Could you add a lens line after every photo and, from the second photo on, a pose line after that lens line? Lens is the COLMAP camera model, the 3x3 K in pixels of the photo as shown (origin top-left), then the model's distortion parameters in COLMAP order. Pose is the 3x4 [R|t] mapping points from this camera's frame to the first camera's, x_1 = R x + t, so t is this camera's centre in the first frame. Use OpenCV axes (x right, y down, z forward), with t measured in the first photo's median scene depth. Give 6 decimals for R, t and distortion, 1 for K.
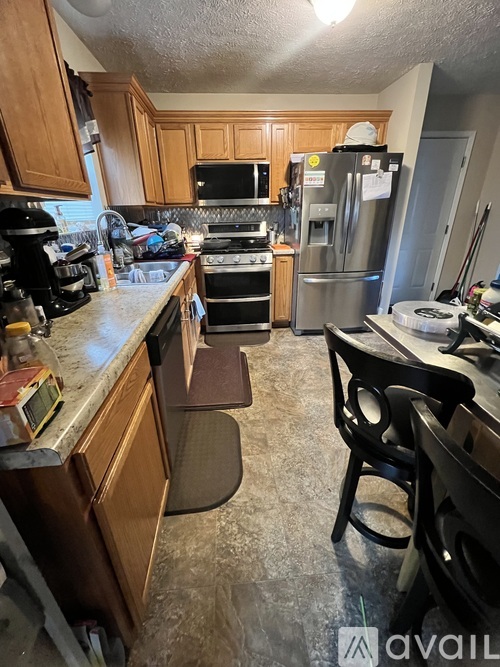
lens RADIAL K [[282.8, 0, 249.1], [0, 282.8, 333.2], [0, 0, 1]] dist [-0.000444, -0.000116]
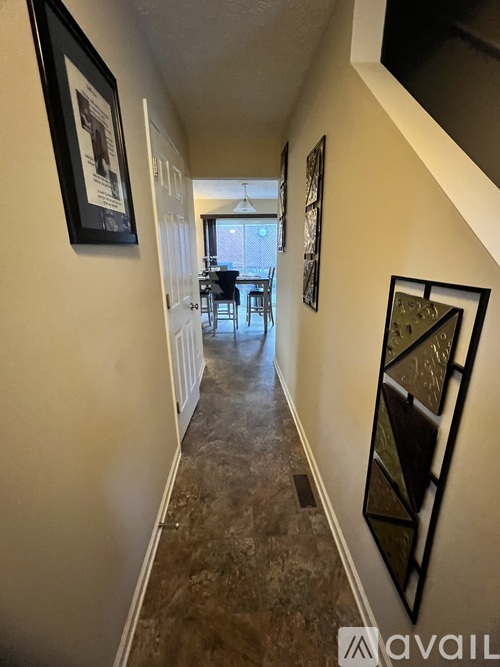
lens RADIAL K [[282.8, 0, 249.4], [0, 282.8, 333.5], [0, 0, 1]] dist [-0.000444, -0.000116]
pose [[-0.034793, 0.304558, -0.951858, 0.750875], [-0.386299, 0.874309, 0.293865, -0.385268], [0.921717, 0.377926, 0.087230, 0.719783]]
